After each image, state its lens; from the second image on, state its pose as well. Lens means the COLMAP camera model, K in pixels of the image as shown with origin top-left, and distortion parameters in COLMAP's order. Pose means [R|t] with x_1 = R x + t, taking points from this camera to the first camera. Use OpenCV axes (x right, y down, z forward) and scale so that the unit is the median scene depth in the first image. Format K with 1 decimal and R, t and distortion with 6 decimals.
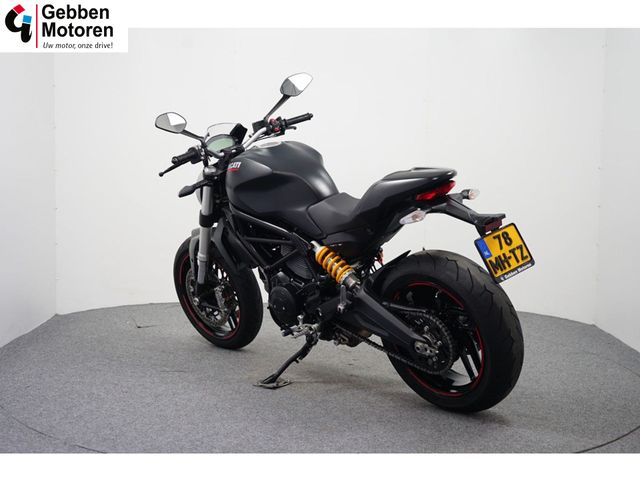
lens RADIAL K [[947.3, 0, 320.0], [0, 947.3, 240.0], [0, 0, 1]] dist [0.001316, -0.010112]
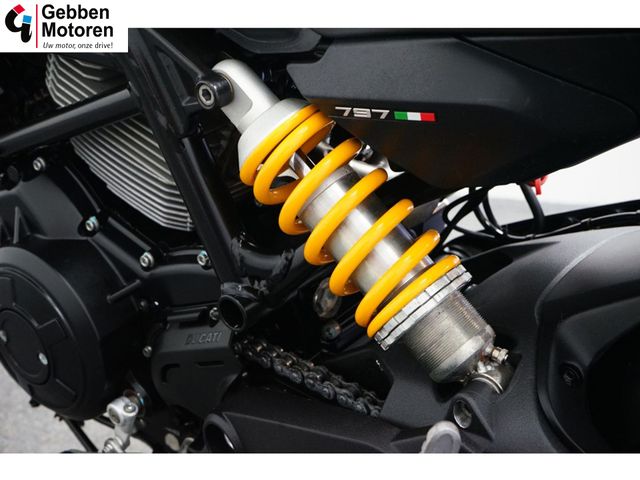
lens RADIAL K [[1133.0, 0, 320.0], [0, 1133.0, 240.0], [0, 0, 1]] dist [-0.140320, -0.151419]
pose [[0.980285, 0.050997, 0.190897, -0.028455], [-0.095717, 0.967756, 0.232993, -0.017043], [-0.172860, -0.246671, 0.953558, 0.785918]]
